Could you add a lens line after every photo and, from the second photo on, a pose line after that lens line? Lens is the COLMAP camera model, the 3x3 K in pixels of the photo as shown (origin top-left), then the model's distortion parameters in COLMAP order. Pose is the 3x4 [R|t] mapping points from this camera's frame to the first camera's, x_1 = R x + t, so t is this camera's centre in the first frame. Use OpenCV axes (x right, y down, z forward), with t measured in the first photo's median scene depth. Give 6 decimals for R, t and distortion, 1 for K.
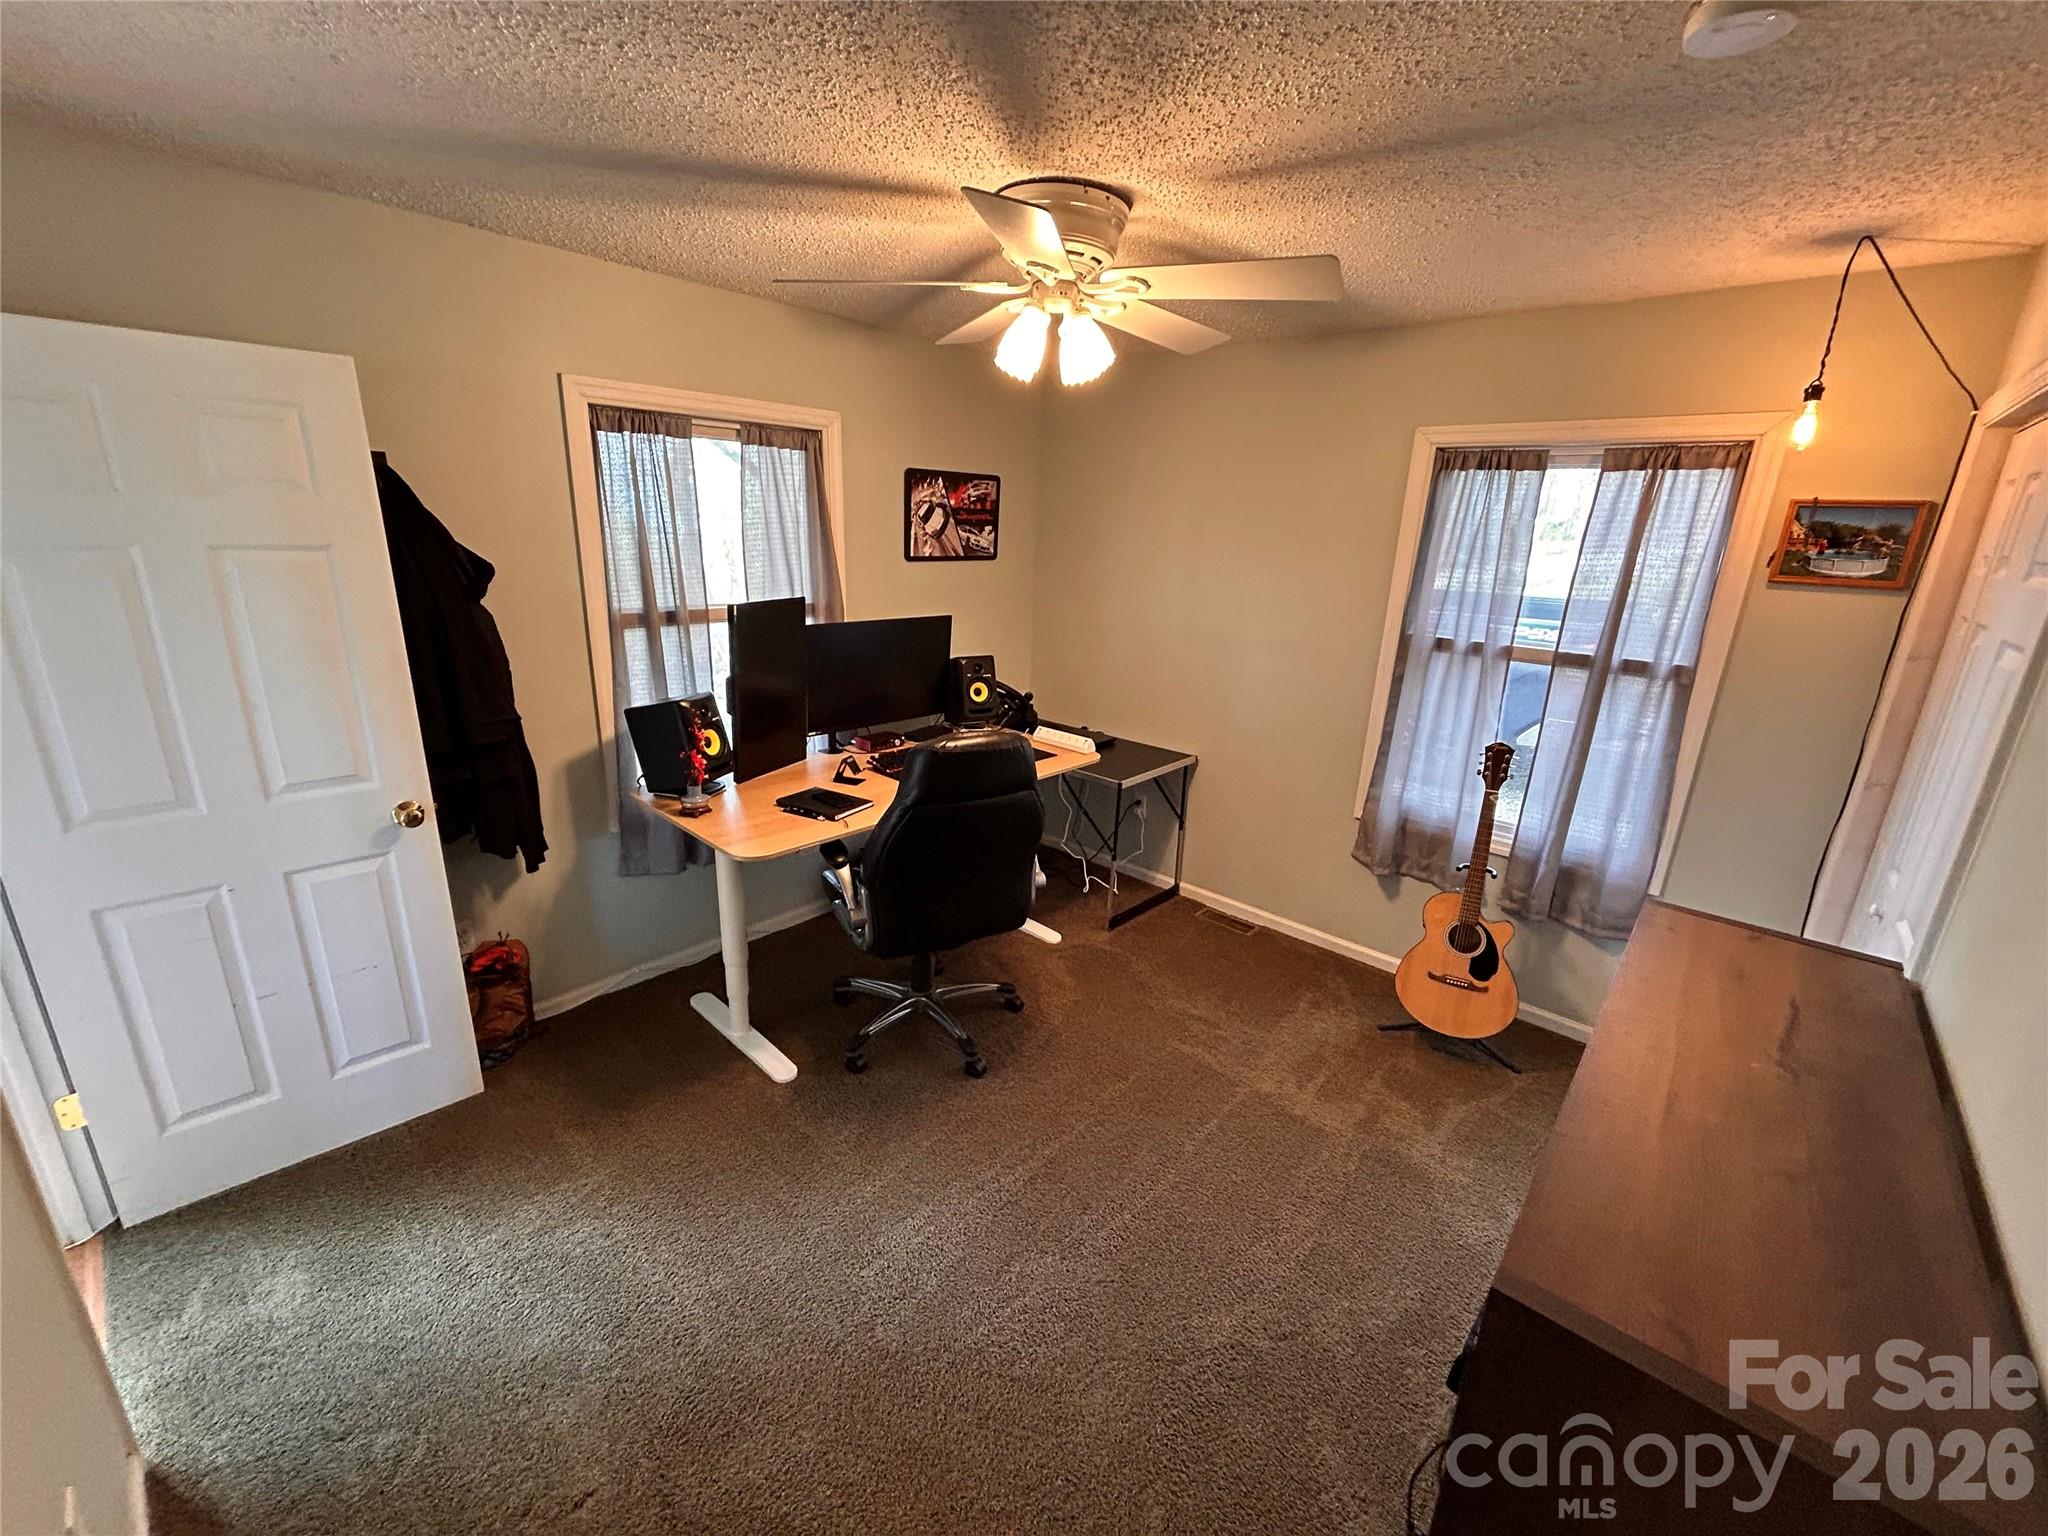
lens RADIAL K [[820.1, 0, 1016.0], [0, 820.1, 770.6], [0, 0, 1]] dist [0.000511, -0.000069]
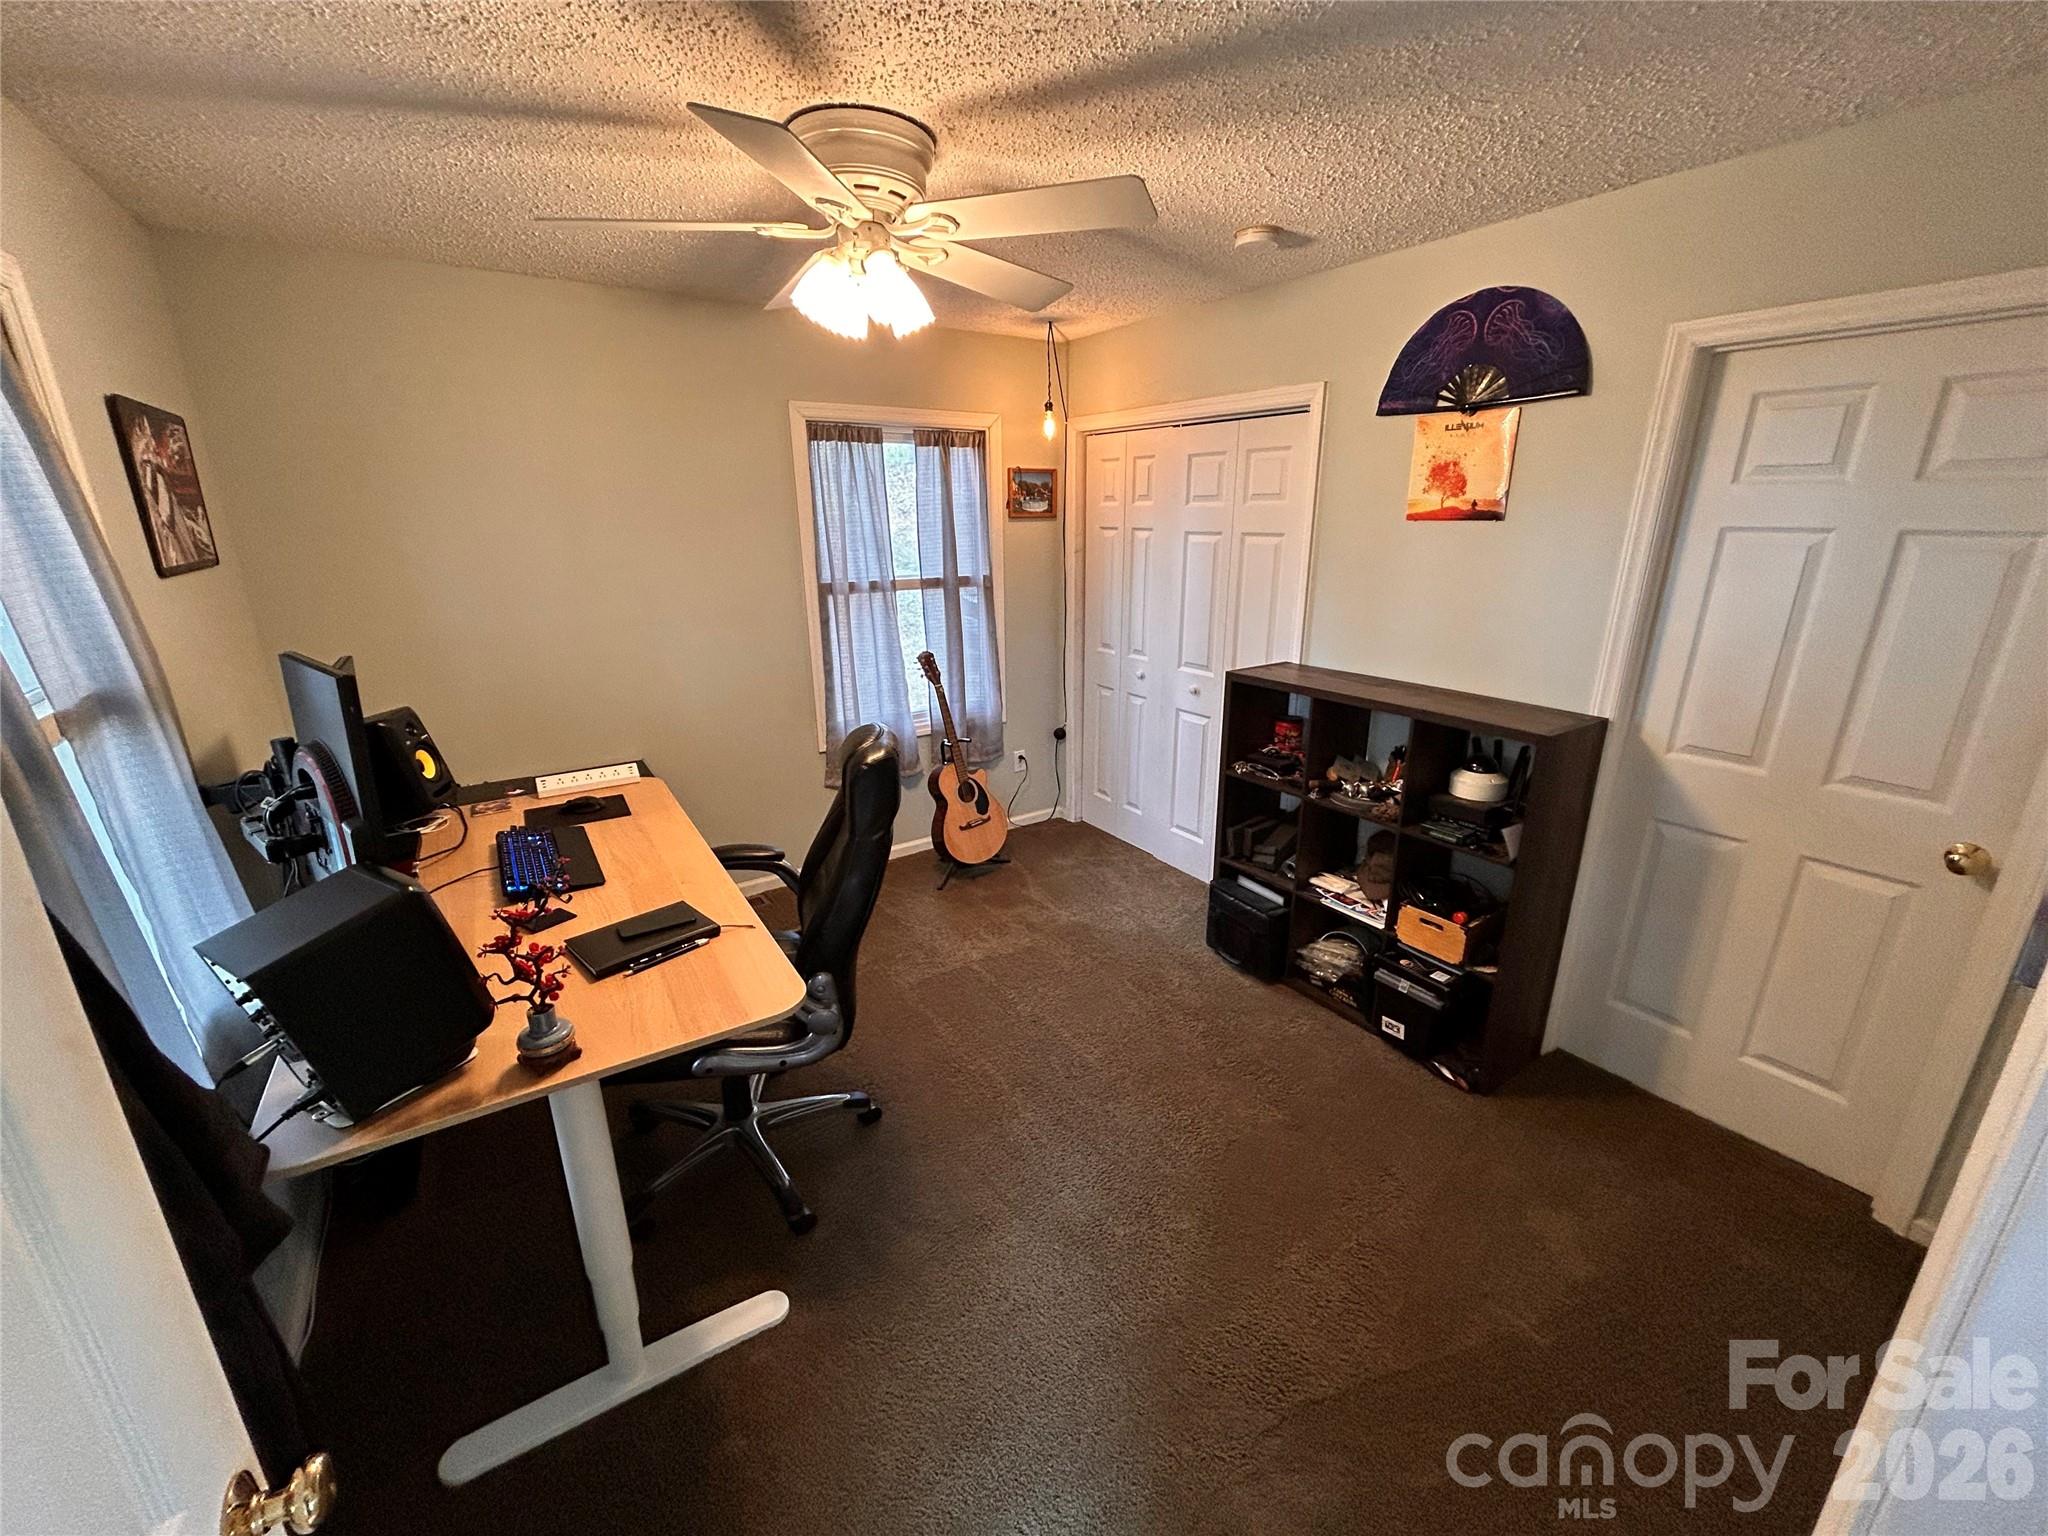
lens RADIAL K [[820.1, 0, 1018.0], [0, 820.1, 771.8], [0, 0, 1]] dist [0.000511, -0.000069]
pose [[0.253581, -0.331985, 0.908561, -0.692263], [0.295958, 0.920846, 0.253872, -0.155239], [-0.920927, 0.204519, 0.331762, 0.482740]]
